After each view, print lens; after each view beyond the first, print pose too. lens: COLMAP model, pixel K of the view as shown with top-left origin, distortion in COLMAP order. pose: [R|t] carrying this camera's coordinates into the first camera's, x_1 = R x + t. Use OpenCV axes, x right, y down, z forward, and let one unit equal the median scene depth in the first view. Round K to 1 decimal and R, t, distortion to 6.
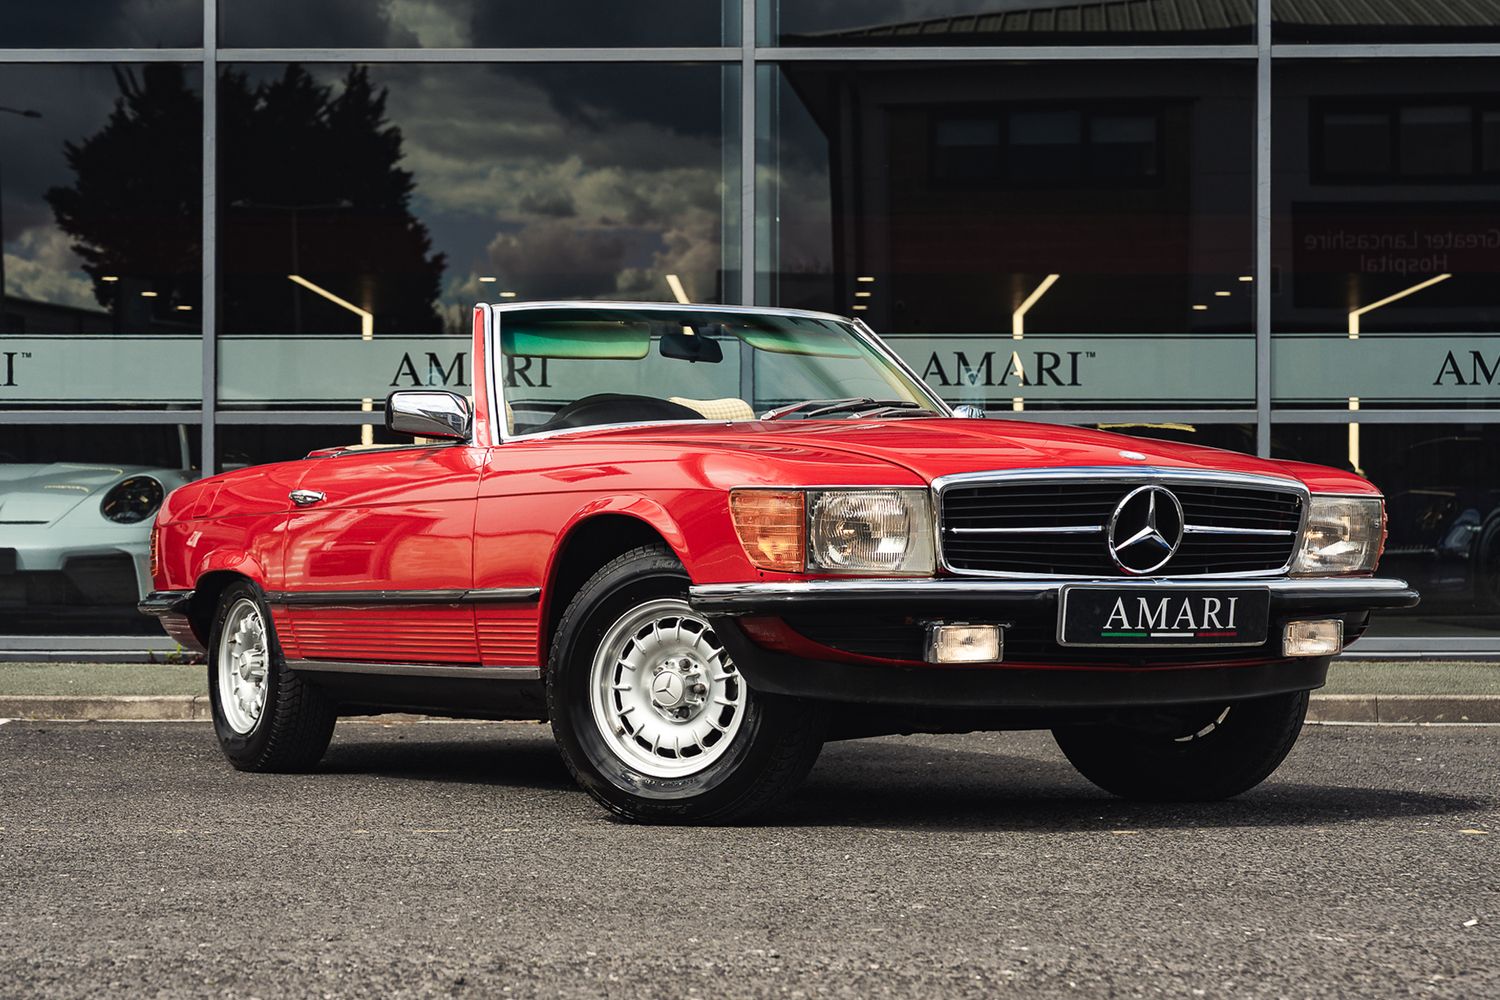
lens RADIAL K [[3067.3, 0, 751.3], [0, 3067.3, 545.4], [0, 0, 1]] dist [-0.020014, 0.169360]
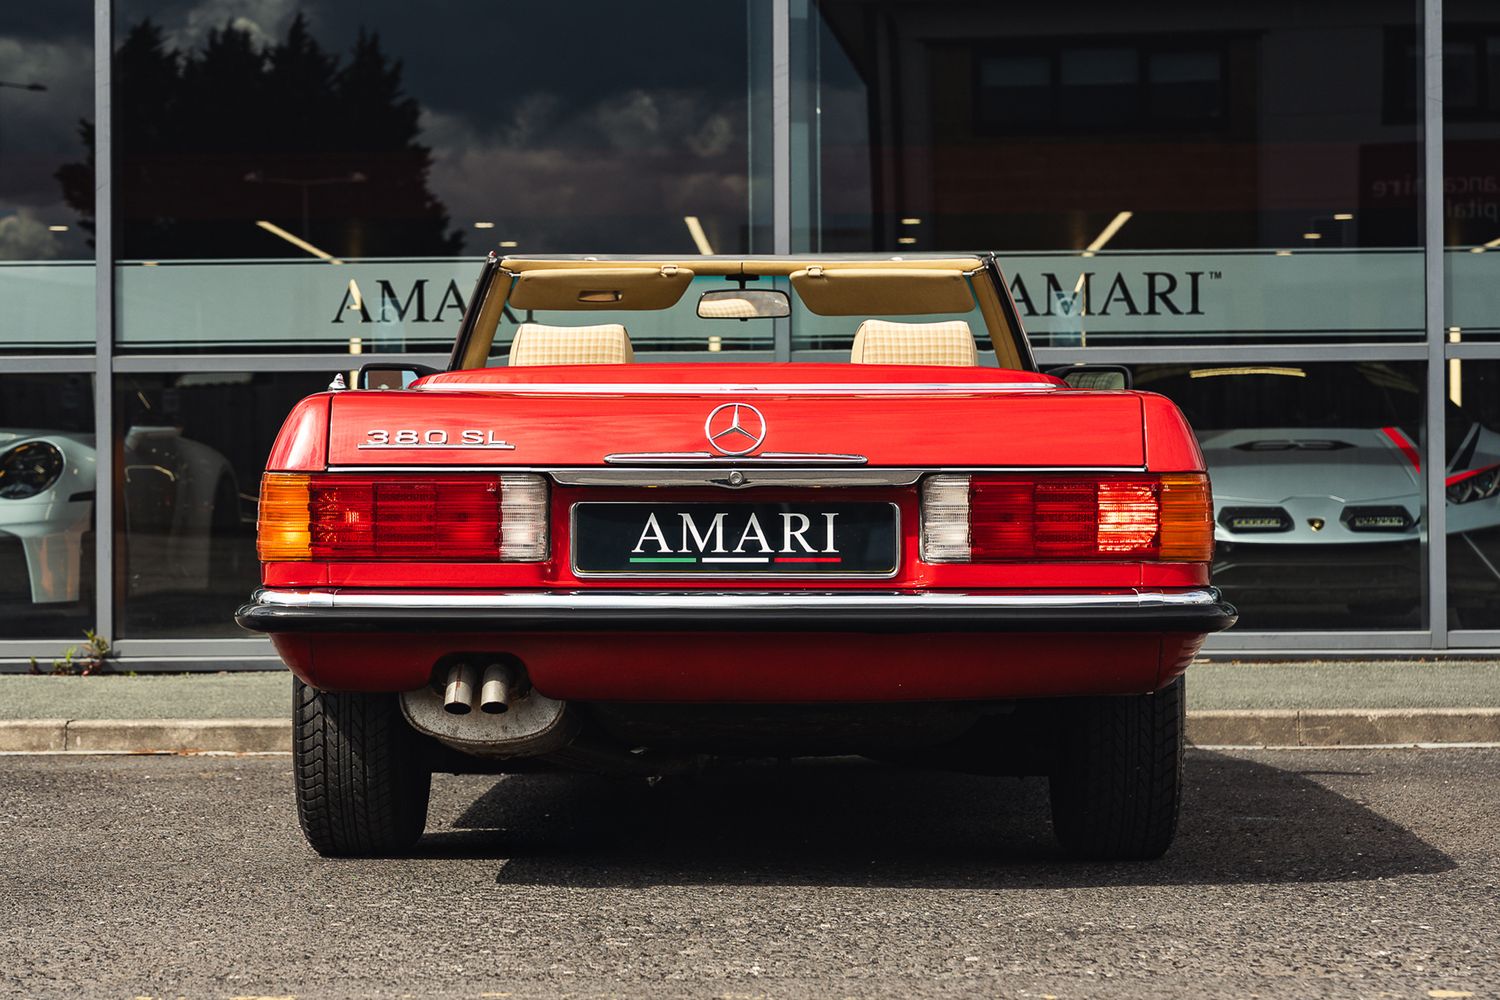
lens RADIAL K [[3169.7, 0, 747.5], [0, 3169.7, 495.6], [0, 0, 1]] dist [0.006131, -0.109334]
pose [[0.999916, -0.008107, -0.010083, -0.002353], [0.008012, 0.999923, -0.009471, 0.001485], [0.010159, 0.009389, 0.999904, 0.180616]]
